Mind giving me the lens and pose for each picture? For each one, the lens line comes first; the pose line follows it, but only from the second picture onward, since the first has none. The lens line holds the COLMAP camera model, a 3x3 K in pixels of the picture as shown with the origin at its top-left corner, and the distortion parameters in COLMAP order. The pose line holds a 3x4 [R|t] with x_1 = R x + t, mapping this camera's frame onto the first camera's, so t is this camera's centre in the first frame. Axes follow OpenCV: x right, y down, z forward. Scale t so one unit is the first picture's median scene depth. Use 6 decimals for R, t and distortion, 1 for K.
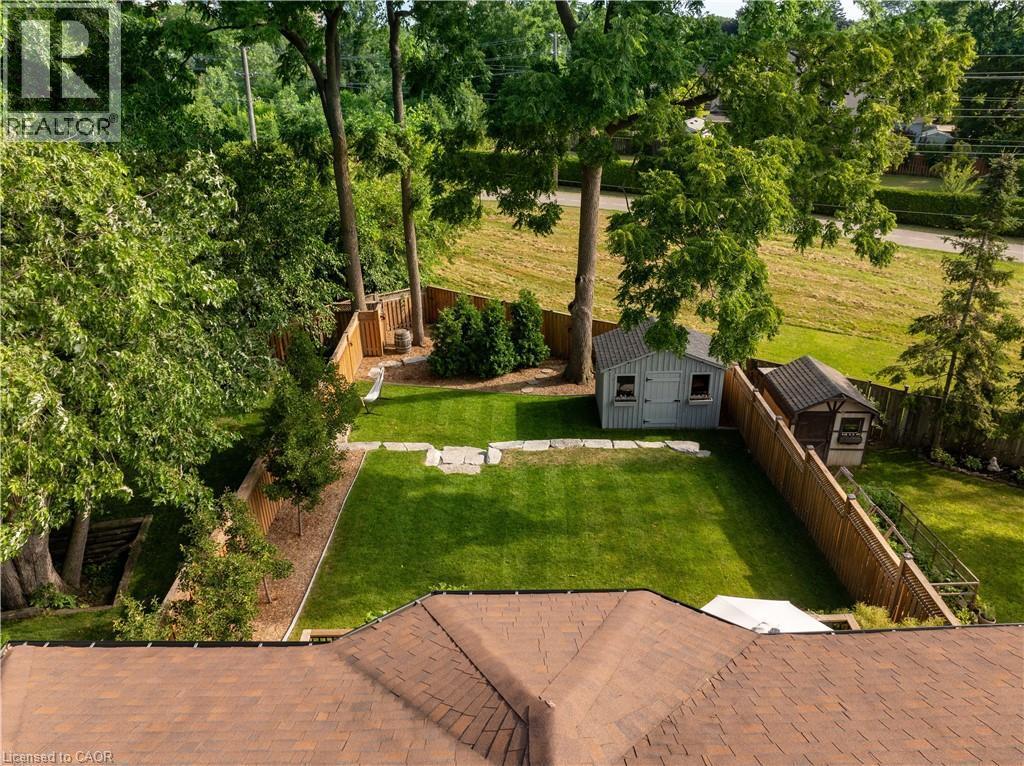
lens RADIAL K [[763.9, 0, 512.4], [0, 763.9, 383.8], [0, 0, 1]] dist [0.011441, -0.000606]
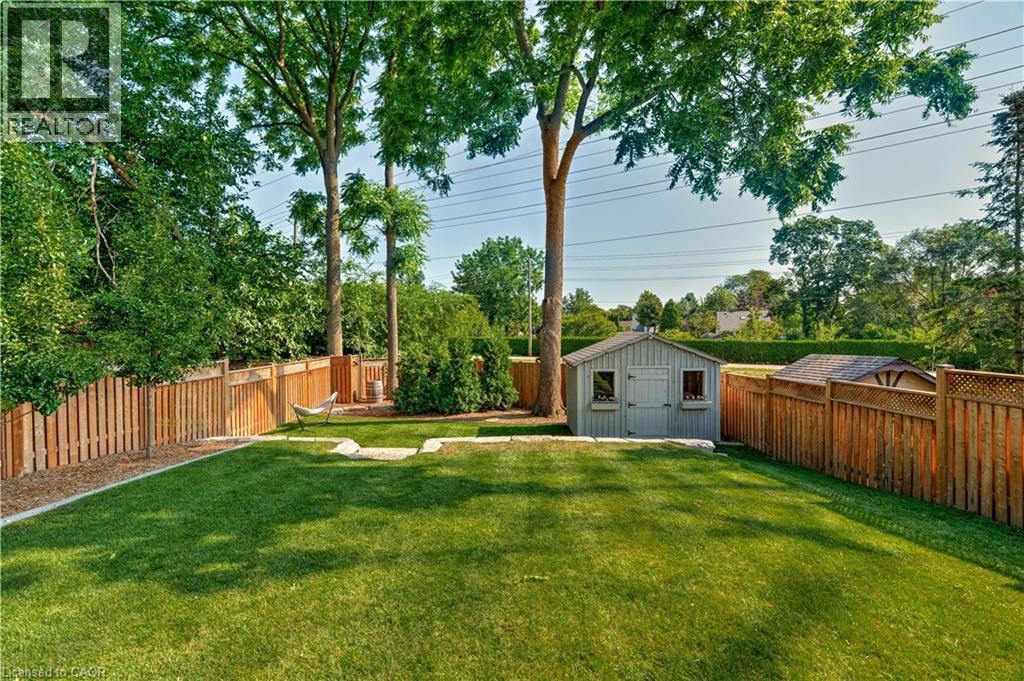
lens RADIAL K [[468.9, 0, 516.9], [0, 468.9, 347.4], [0, 0, 1]] dist [-0.000619, 0.000050]
pose [[0.999258, 0.032004, 0.021417, 0.033506], [-0.020920, 0.918085, -0.395830, 0.145229], [-0.032331, 0.395089, 0.918074, 0.433616]]
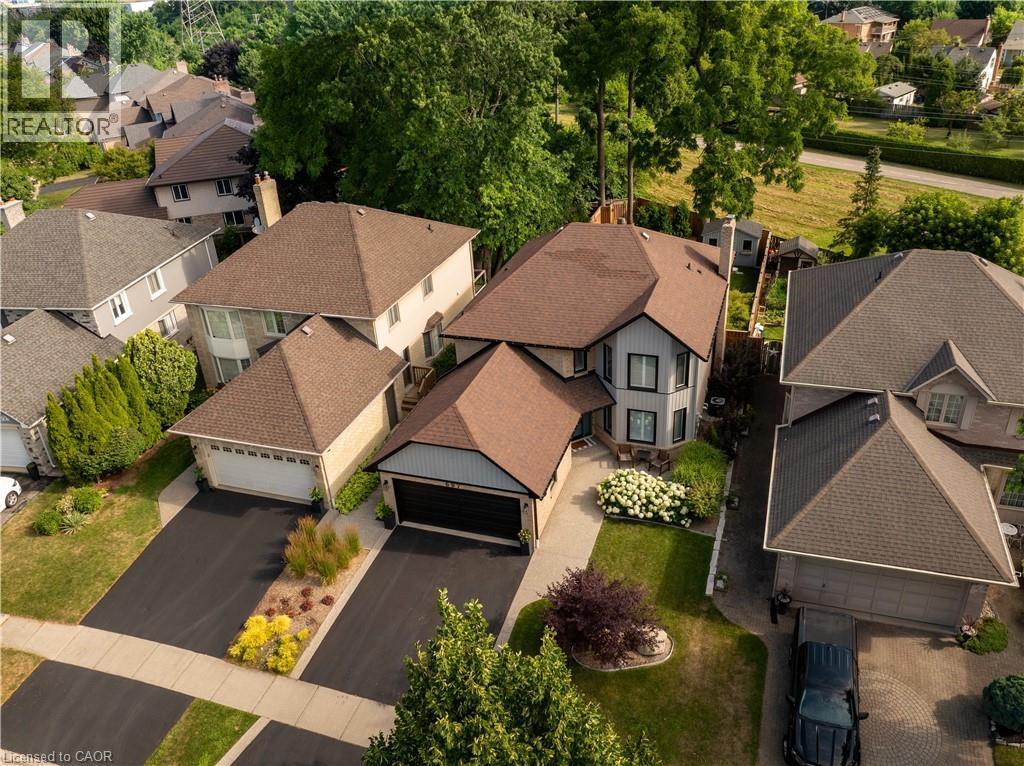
lens RADIAL K [[763.9, 0, 509.7], [0, 763.9, 381.4], [0, 0, 1]] dist [0.011441, -0.000606]
pose [[0.946642, 0.127993, -0.295780, 0.251327], [-0.101650, 0.989489, 0.102852, 0.197220], [0.305836, -0.067298, 0.949703, -1.142774]]
